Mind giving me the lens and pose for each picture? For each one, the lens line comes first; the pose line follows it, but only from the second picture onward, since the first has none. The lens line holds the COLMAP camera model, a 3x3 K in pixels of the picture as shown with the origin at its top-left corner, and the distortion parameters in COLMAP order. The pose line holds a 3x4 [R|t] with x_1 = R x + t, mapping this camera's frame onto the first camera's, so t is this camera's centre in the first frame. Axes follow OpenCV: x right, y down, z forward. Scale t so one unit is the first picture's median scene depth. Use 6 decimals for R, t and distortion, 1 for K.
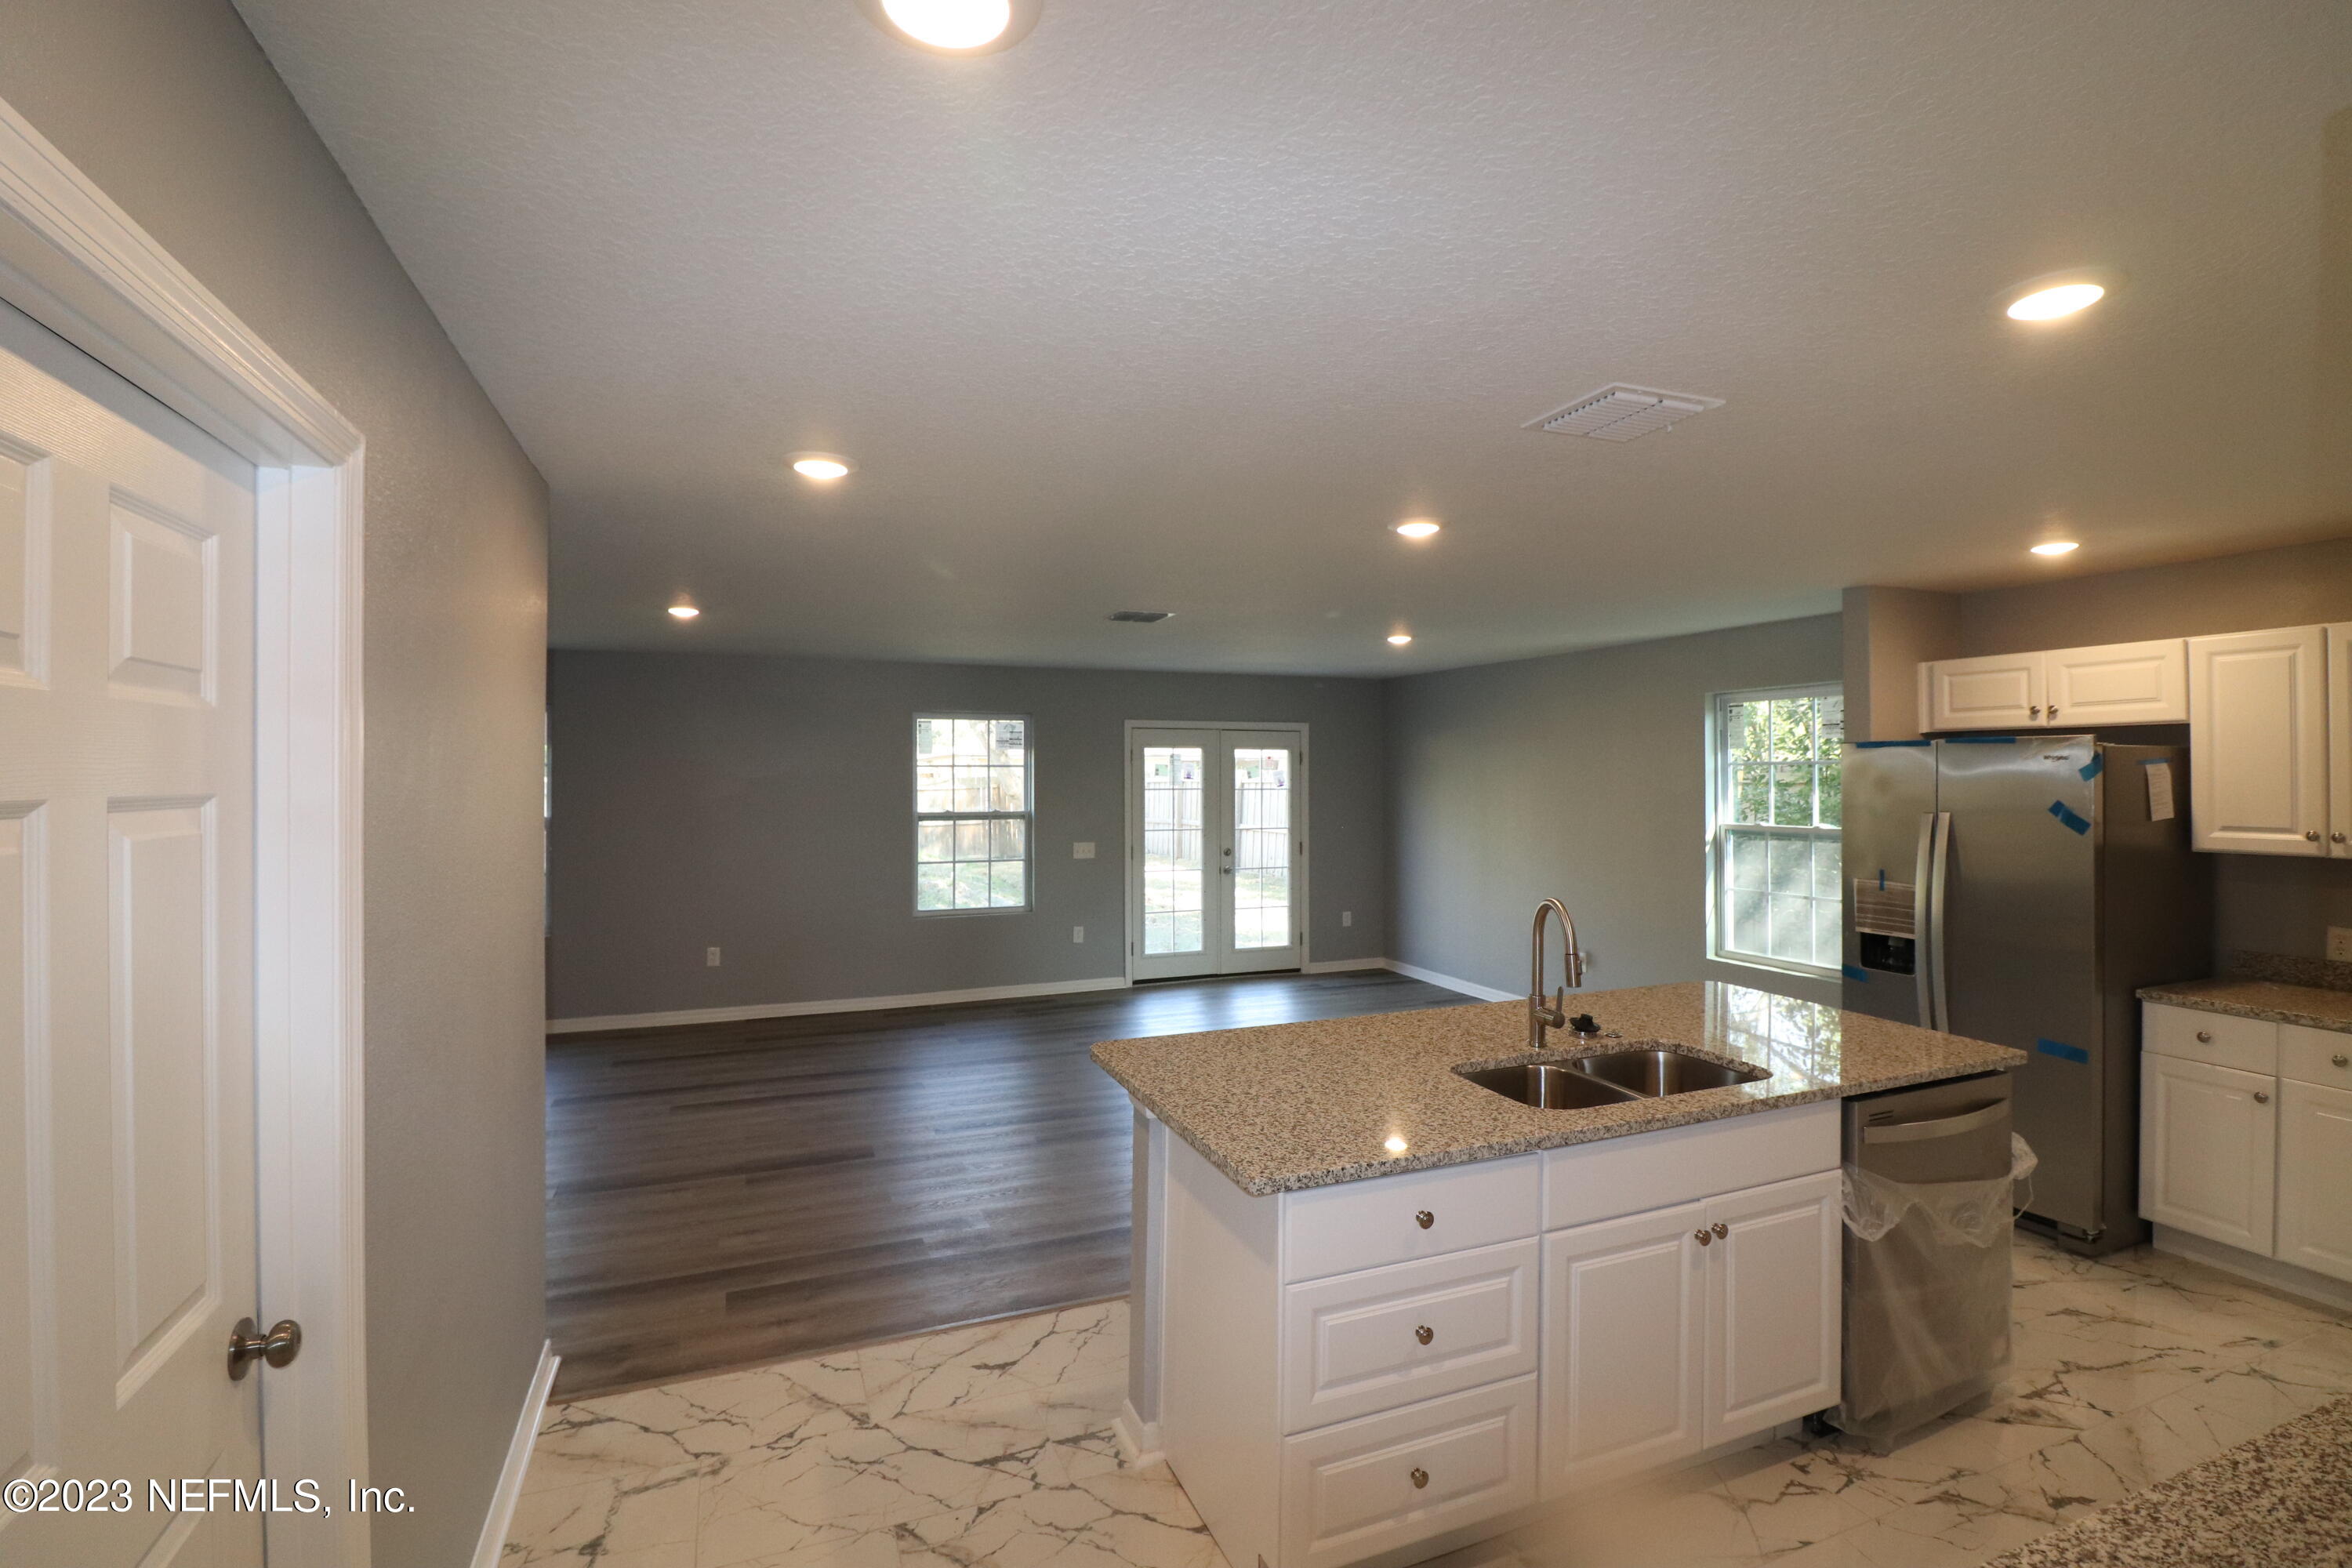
lens RADIAL K [[1082.8, 0, 1179.1], [0, 1082.8, 765.6], [0, 0, 1]] dist [0.001432, -0.015155]
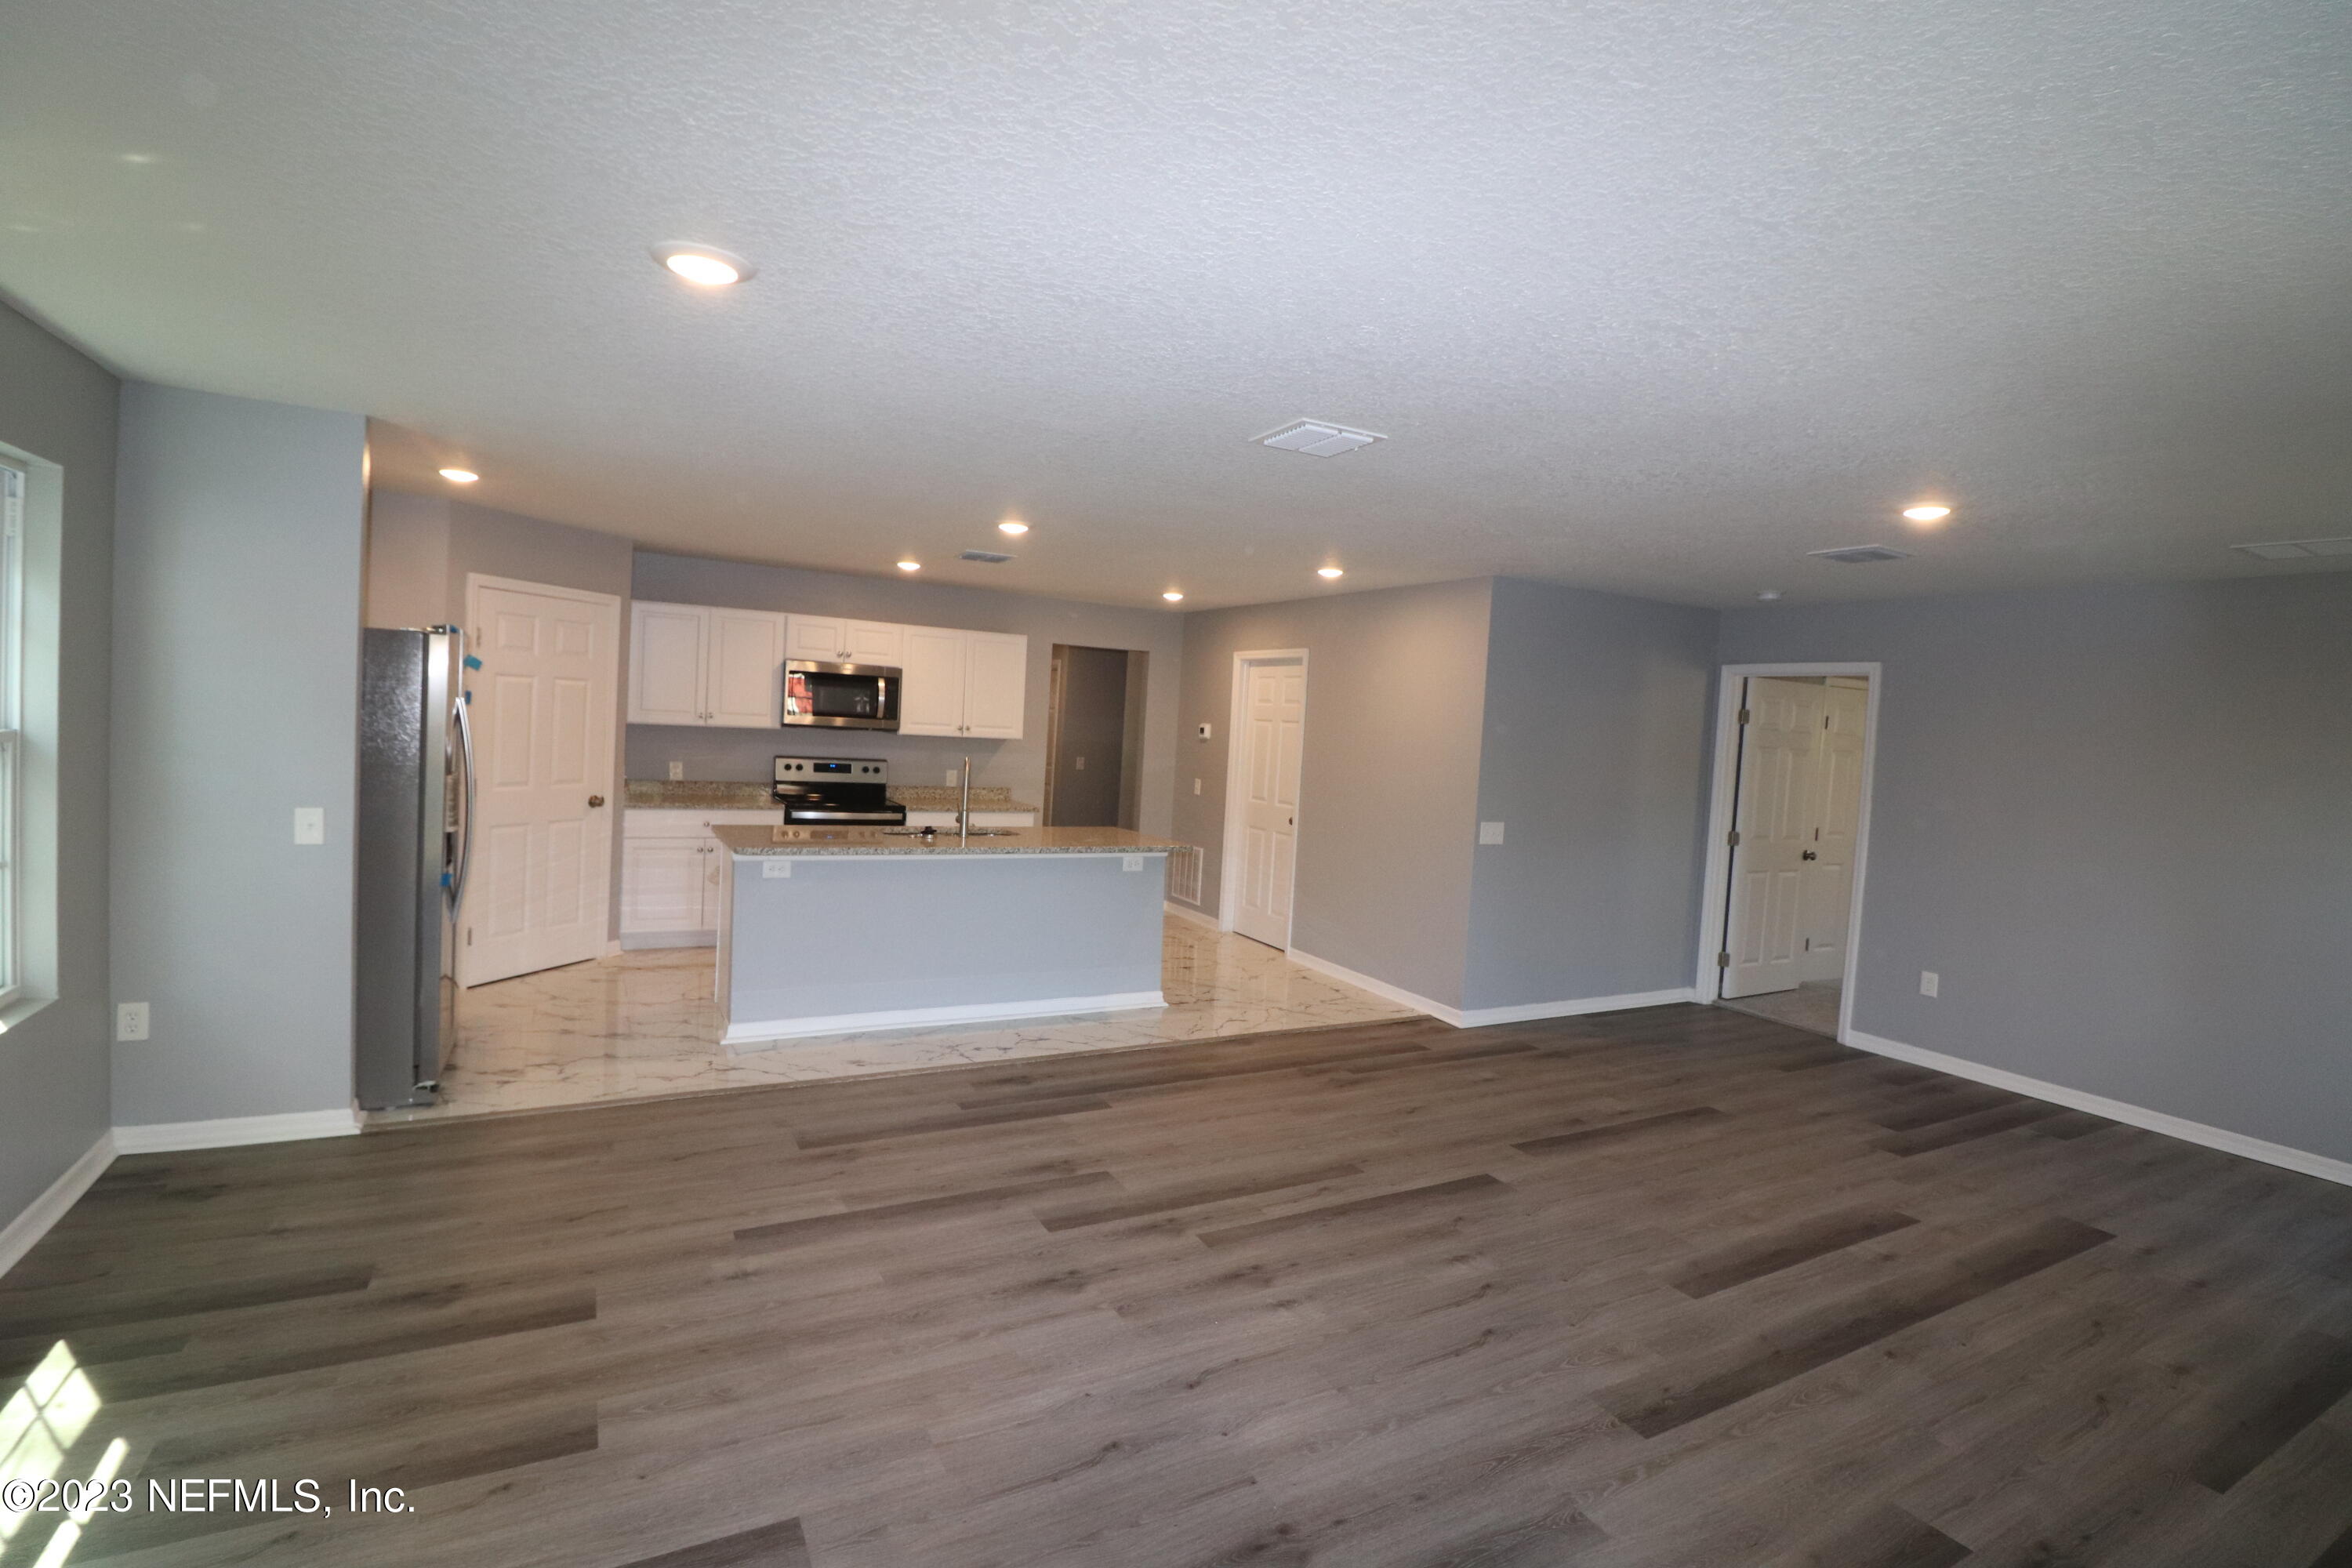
lens RADIAL K [[1082.8, 0, 1179.1], [0, 1082.8, 765.6], [0, 0, 1]] dist [0.001432, -0.015155]
pose [[-0.991747, -0.050623, -0.117794, 0.073978], [-0.054967, 0.997911, 0.033931, 0.018224], [0.115830, 0.040125, -0.992458, 1.181158]]
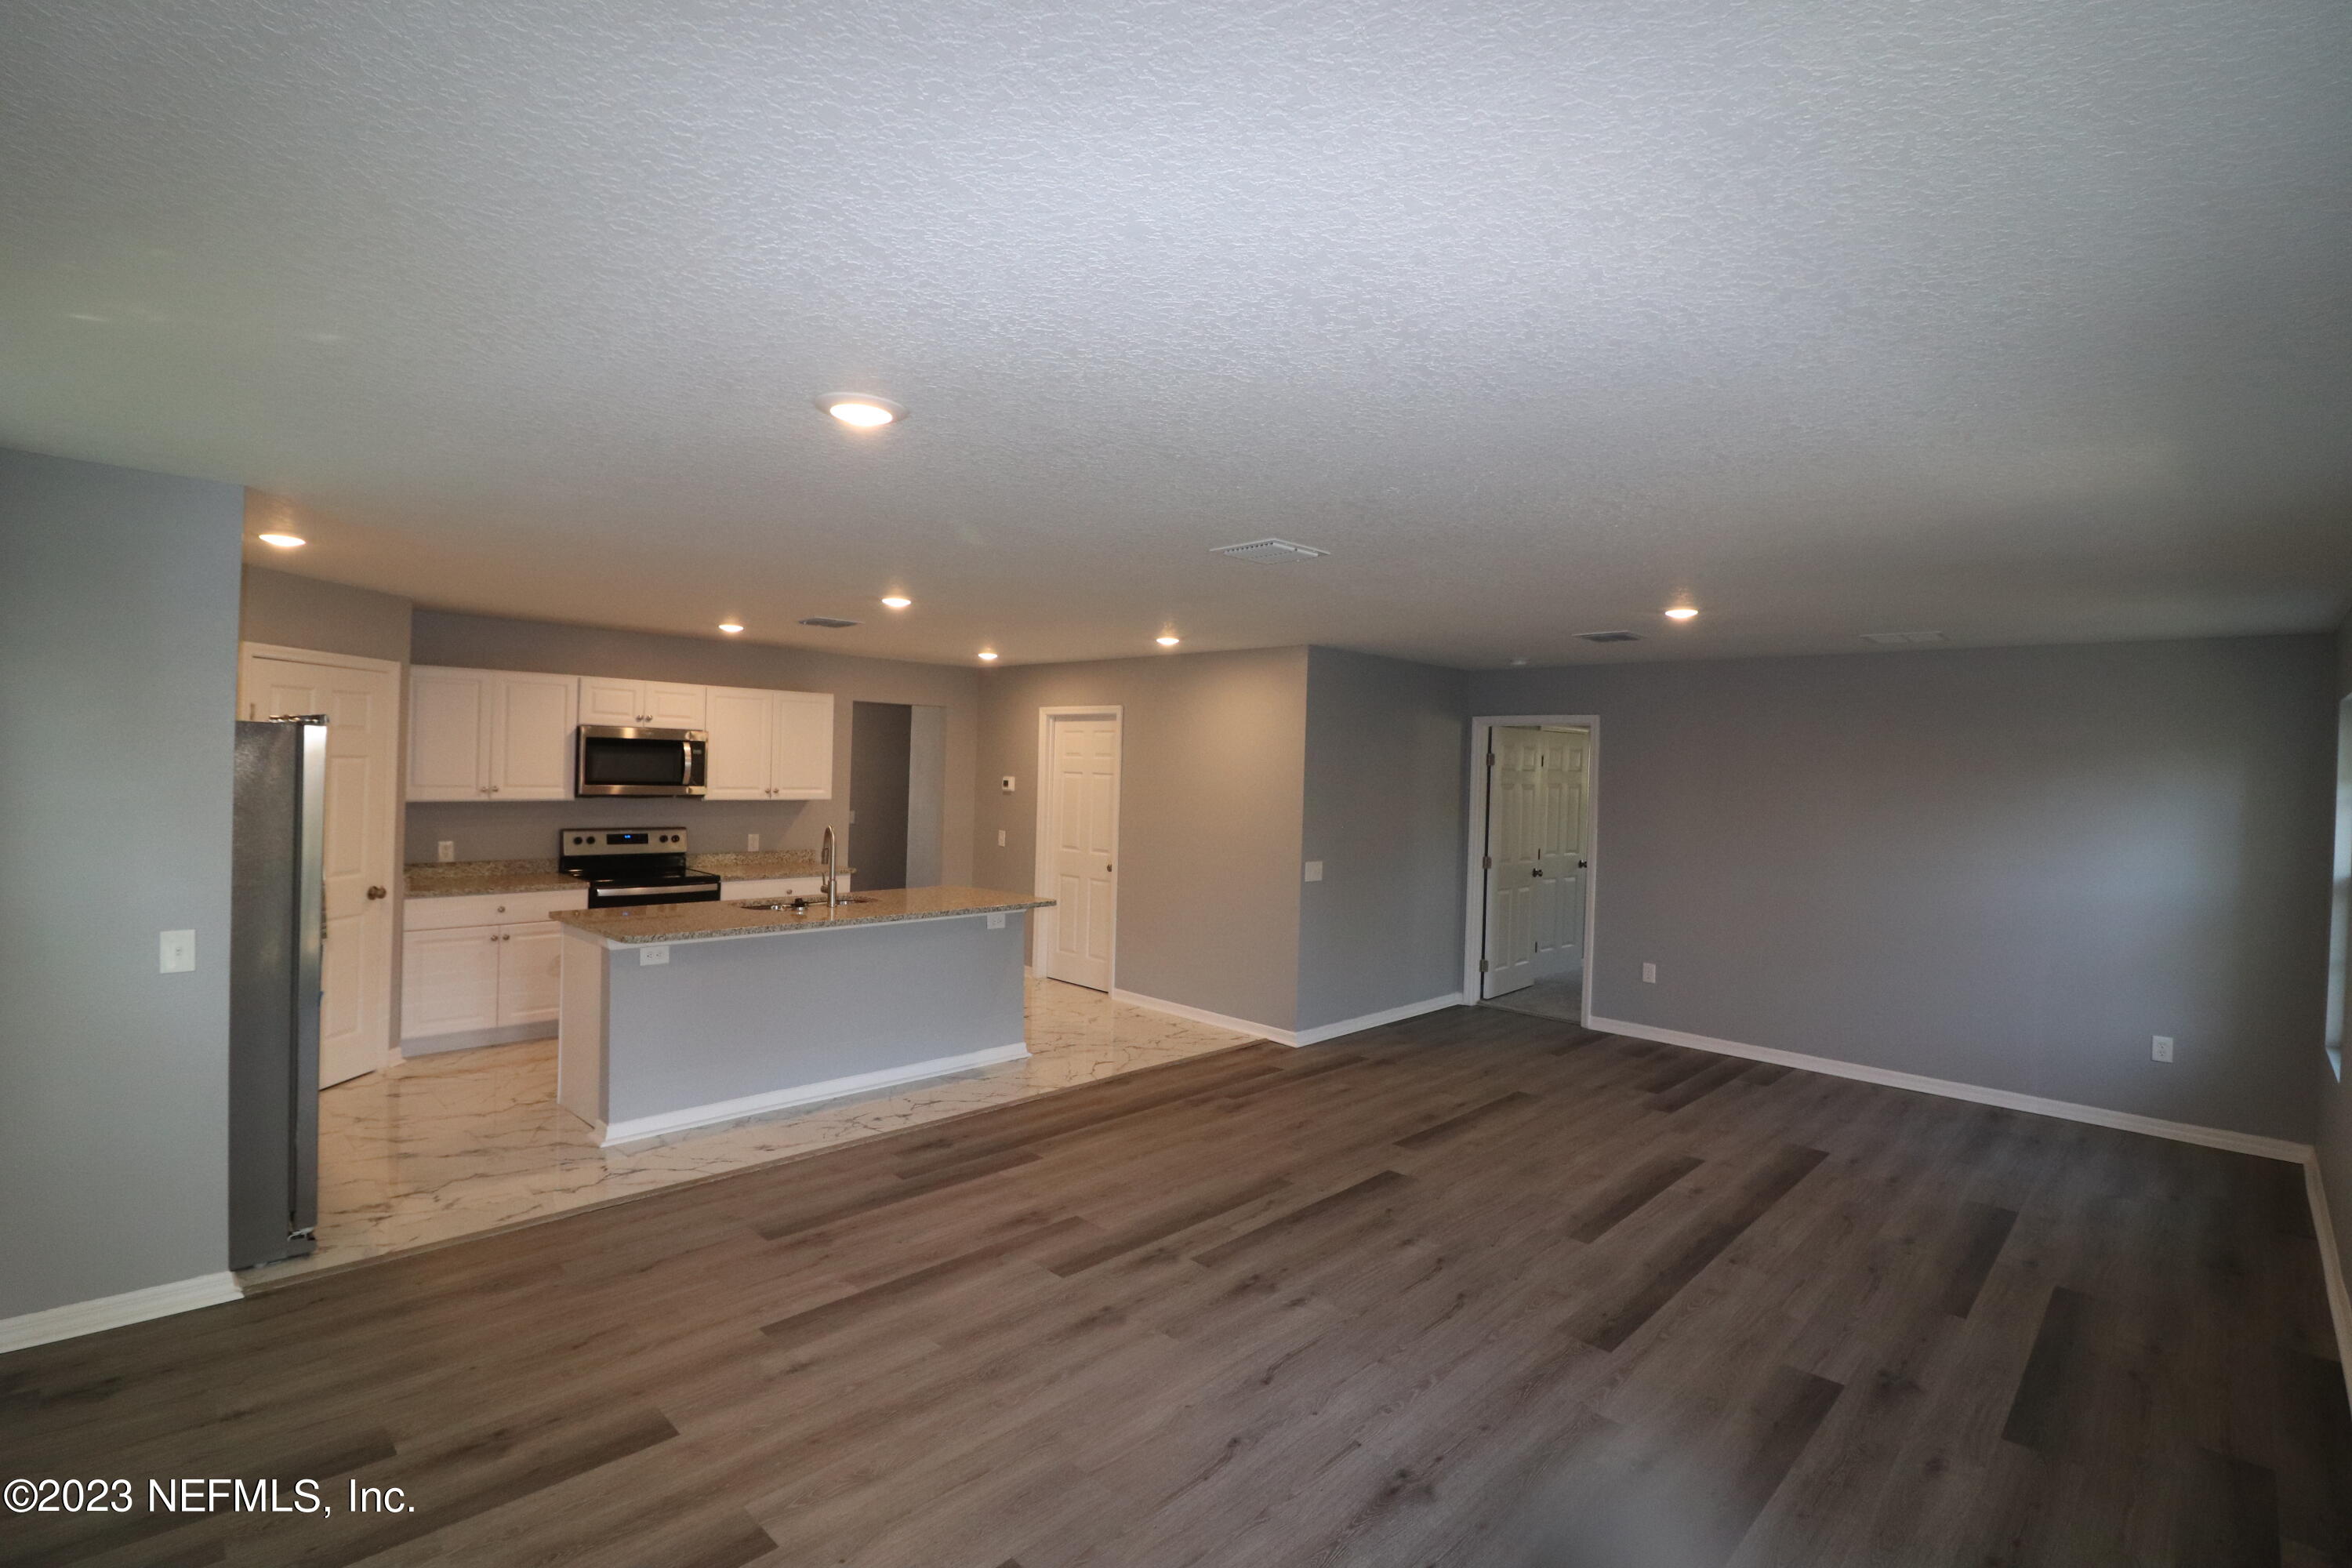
lens RADIAL K [[1084.2, 0, 1180.6], [0, 1084.2, 762.7], [0, 0, 1]] dist [0.001541, -0.014477]
pose [[-0.915245, -0.026773, -0.402006, 0.217688], [-0.024559, 0.999642, -0.010660, 0.004113], [0.402148, 0.000116, -0.915575, 1.199815]]
